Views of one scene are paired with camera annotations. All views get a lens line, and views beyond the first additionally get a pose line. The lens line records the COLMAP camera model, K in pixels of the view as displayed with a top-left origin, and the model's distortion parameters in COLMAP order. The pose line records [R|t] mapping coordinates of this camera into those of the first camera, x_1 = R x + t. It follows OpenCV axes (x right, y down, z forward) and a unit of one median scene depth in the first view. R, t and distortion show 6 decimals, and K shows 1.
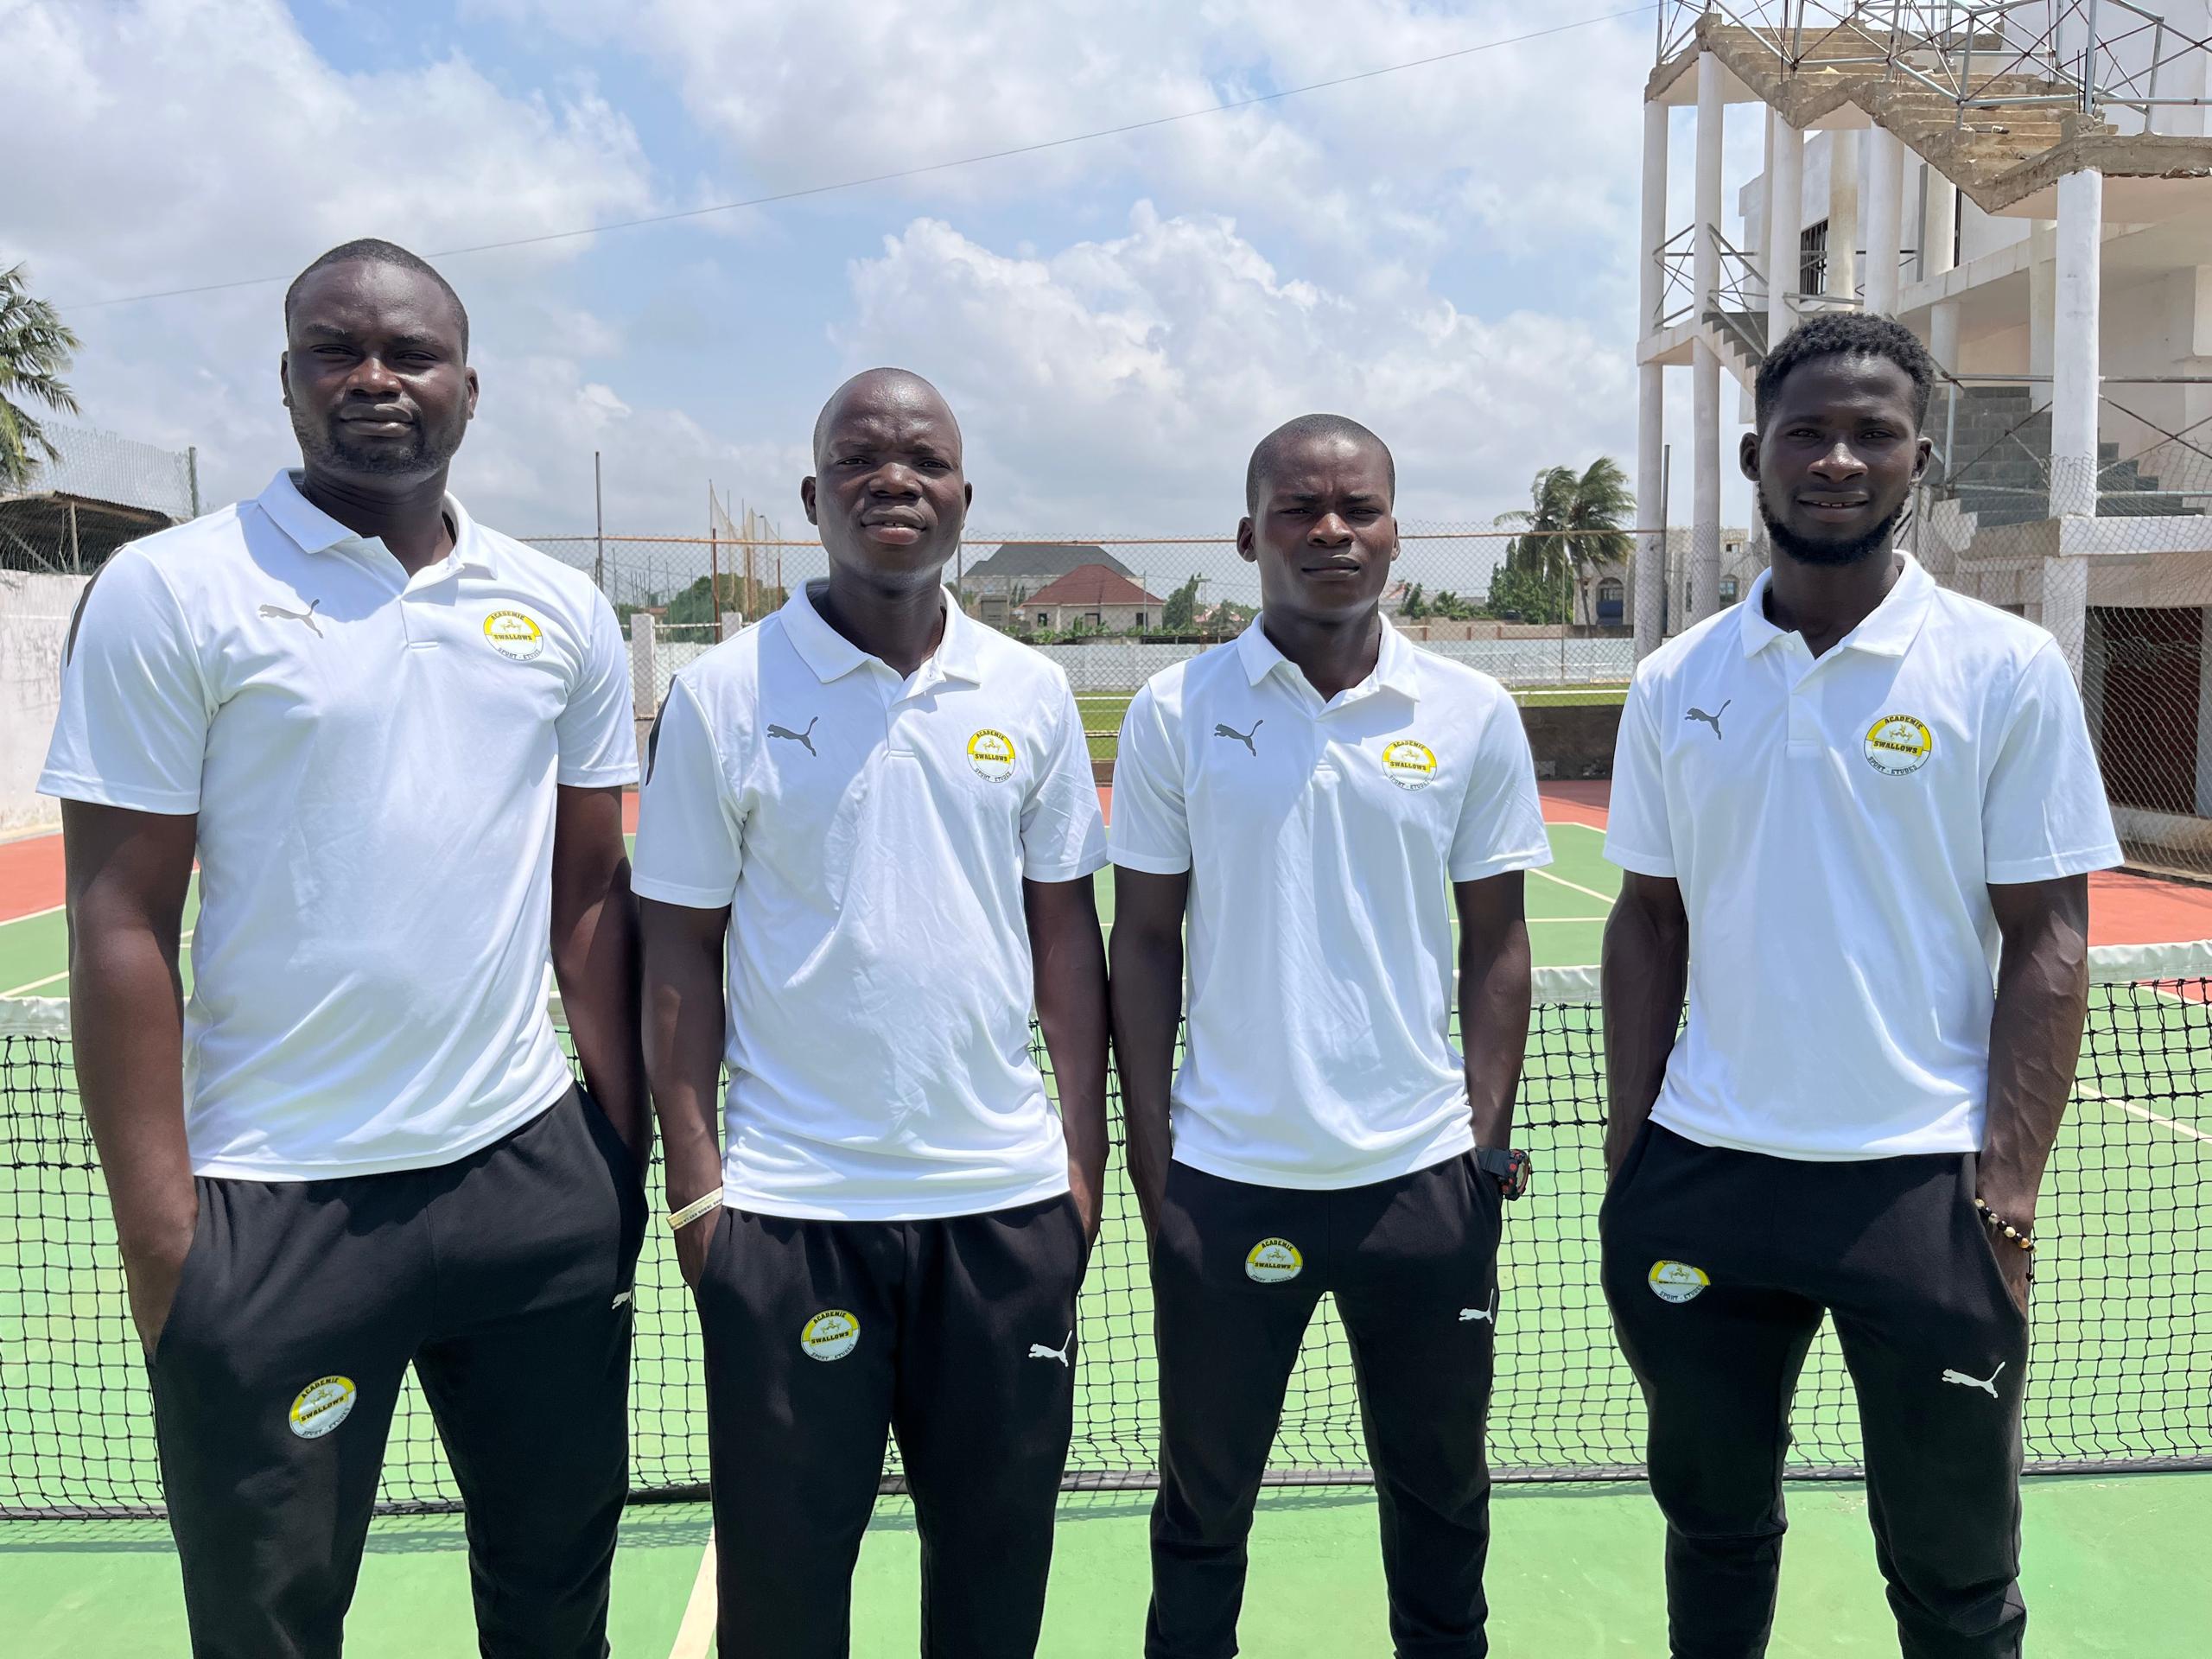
lens RADIAL K [[1775.8, 0, 1081.1], [0, 1775.8, 841.2], [0, 0, 1]] dist [0.115933, -0.148188]
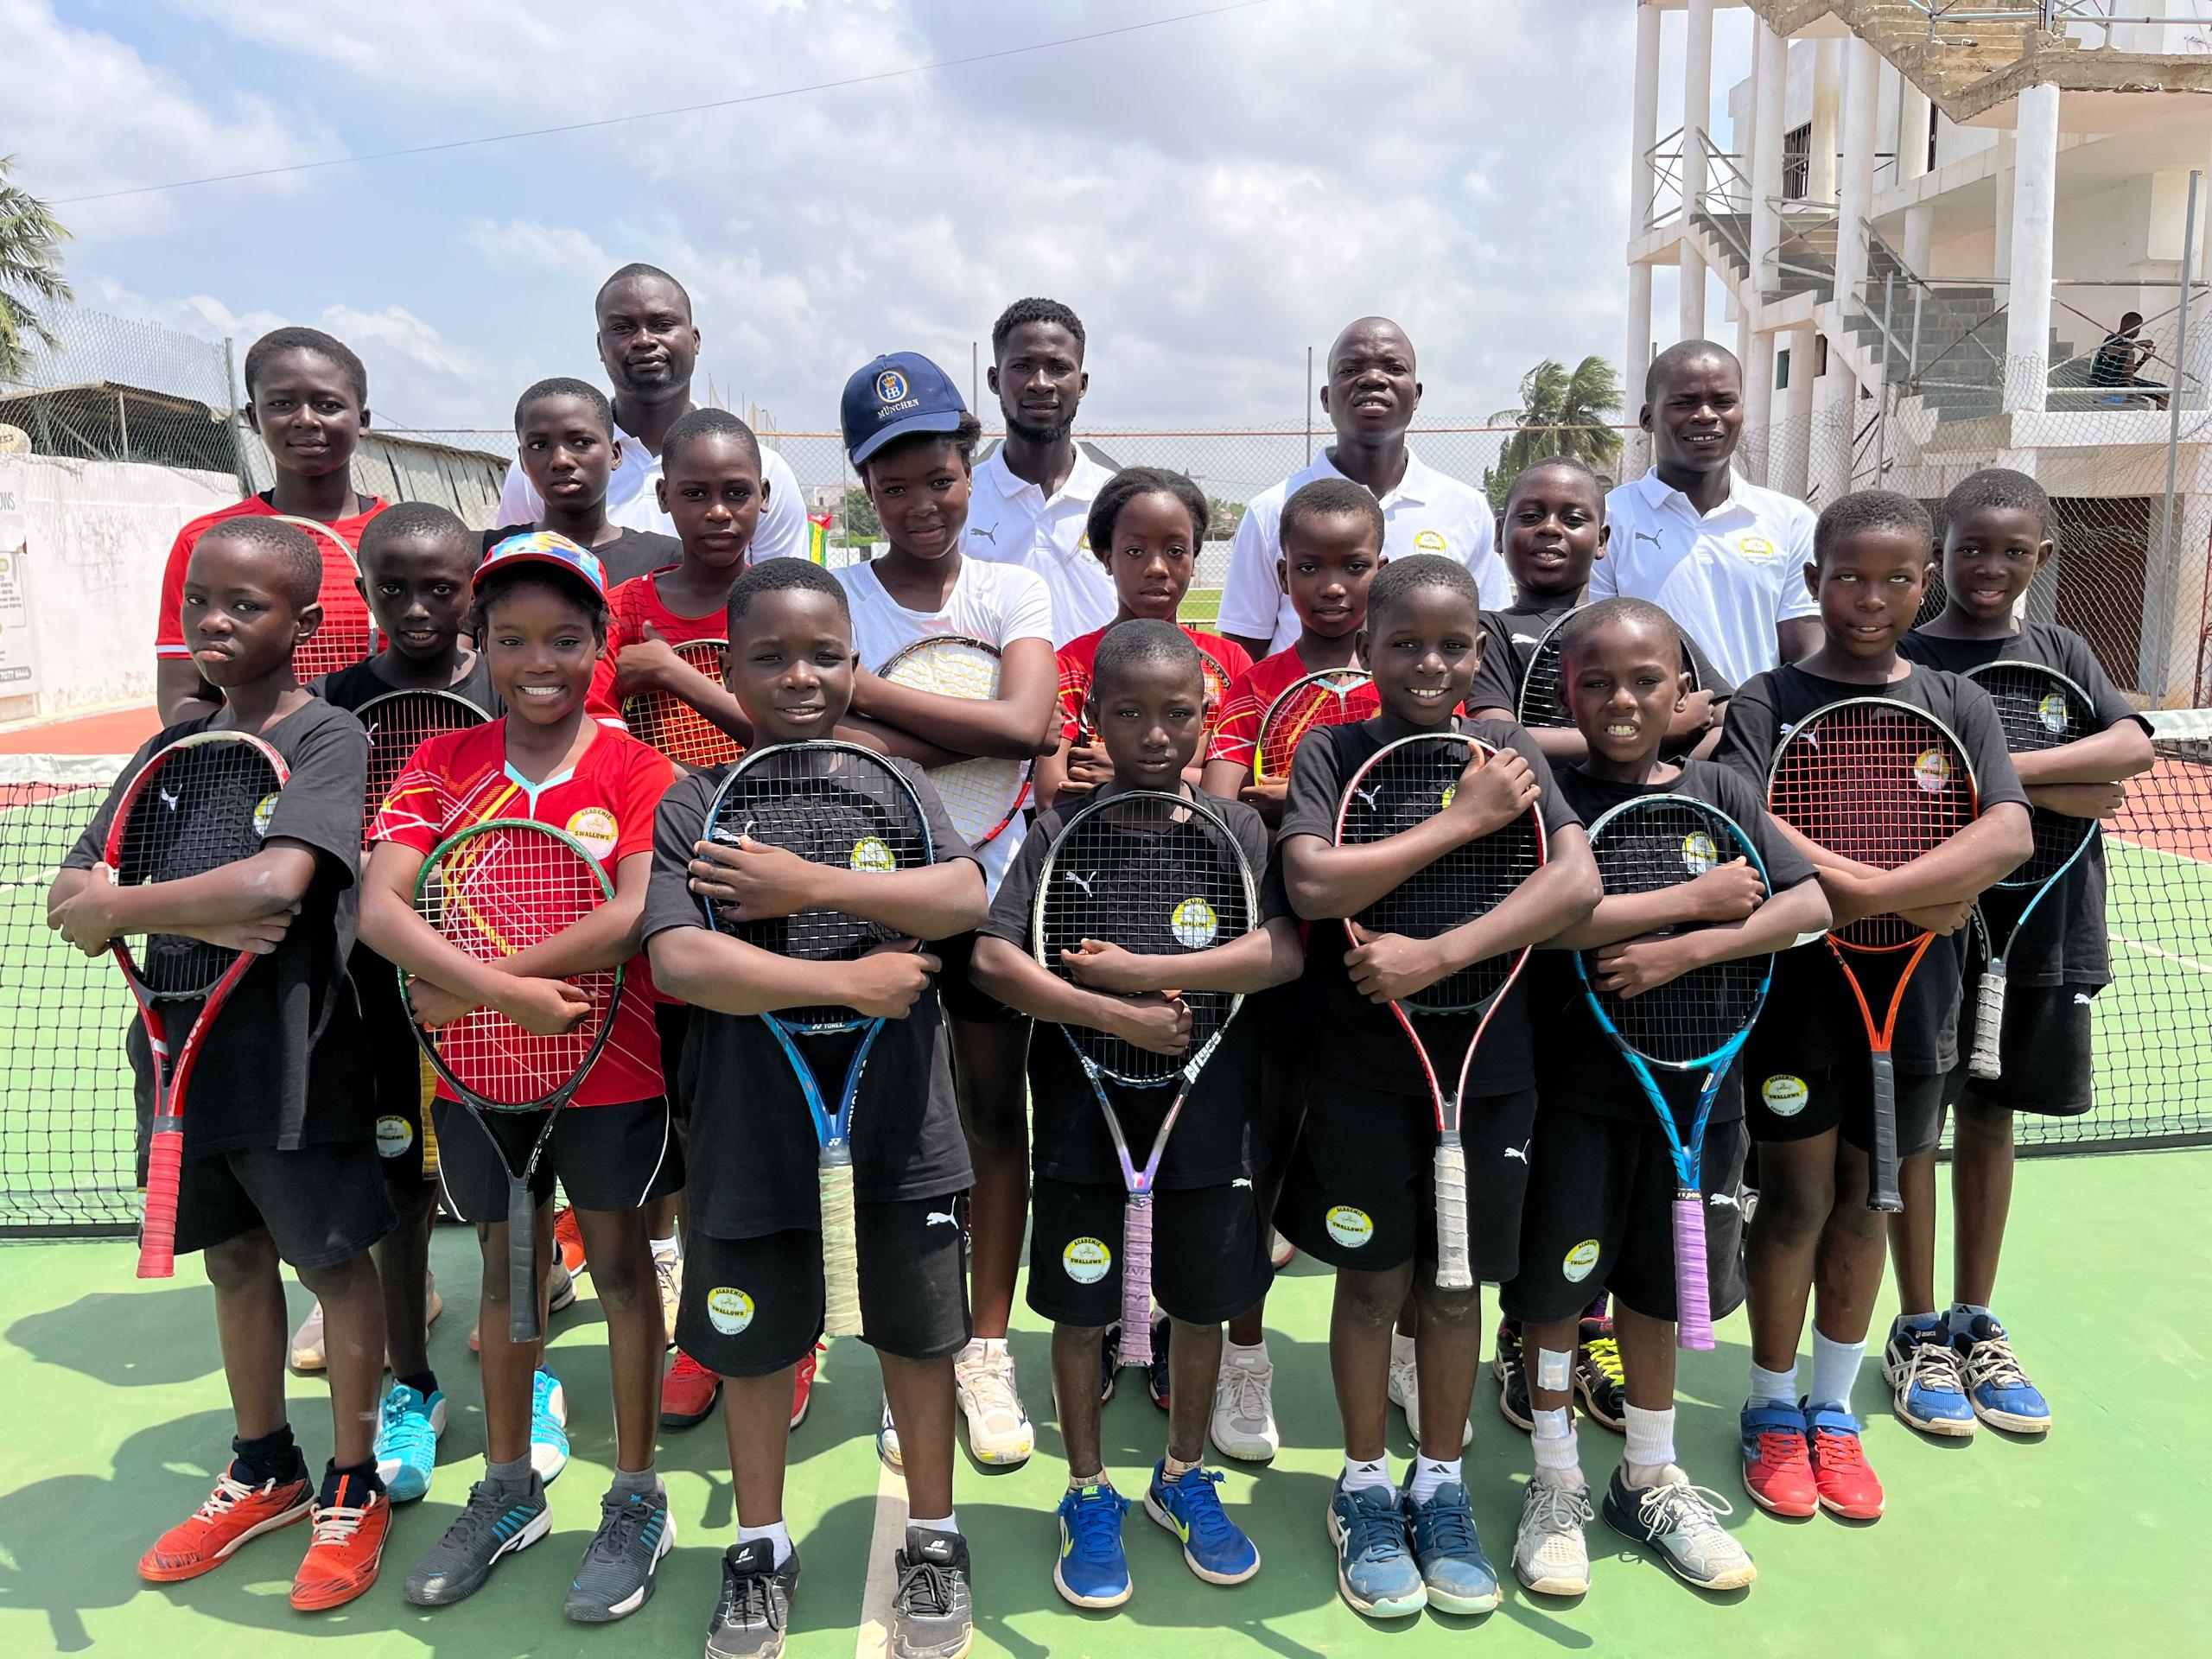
lens RADIAL K [[1779.2, 0, 1106.0], [0, 1779.2, 829.5], [0, 0, 1]] dist [0.074340, -0.075939]
pose [[0.999812, -0.000971, 0.019368, -0.138660], [-0.000004, 0.998735, 0.050274, 0.102974], [-0.019392, -0.050265, 0.998548, -0.505071]]
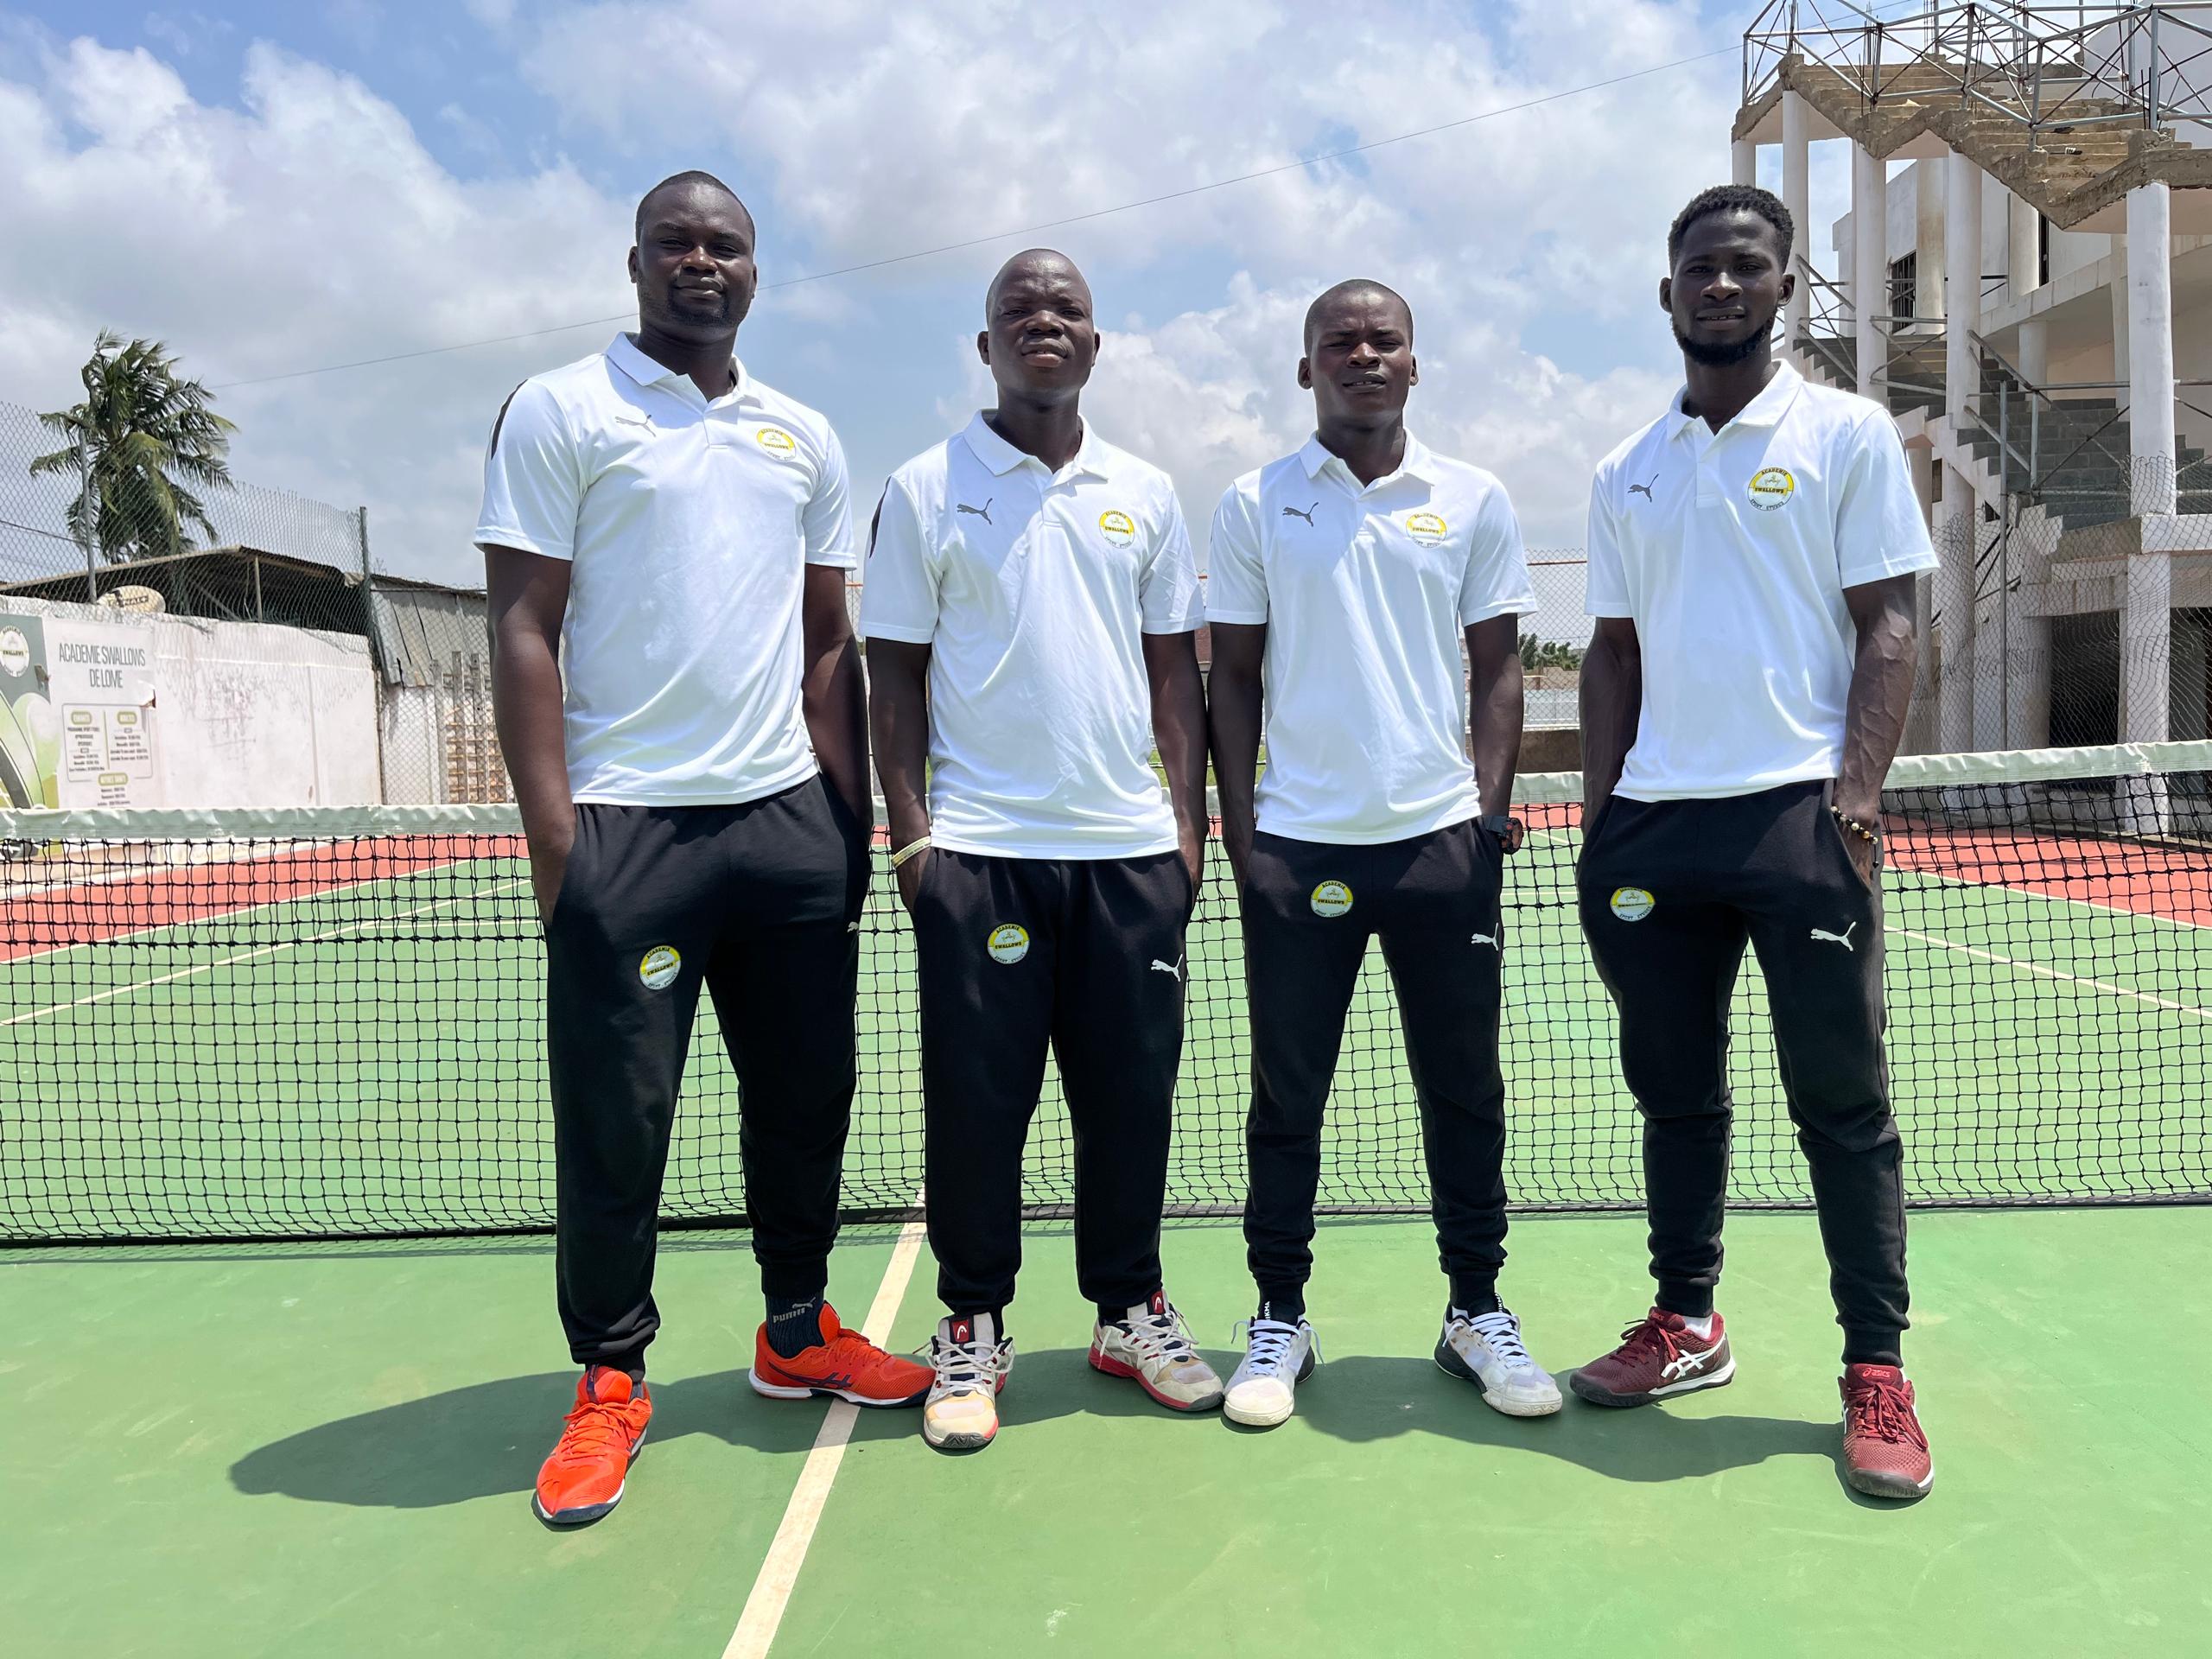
lens RADIAL K [[1779.2, 0, 1106.0], [0, 1779.2, 829.5], [0, 0, 1]] dist [0.074340, -0.075939]
pose [[0.998593, -0.013979, -0.051154, 0.006604], [0.011957, 0.999143, -0.039625, 0.226656], [0.051664, 0.038958, 0.997904, -0.347383]]
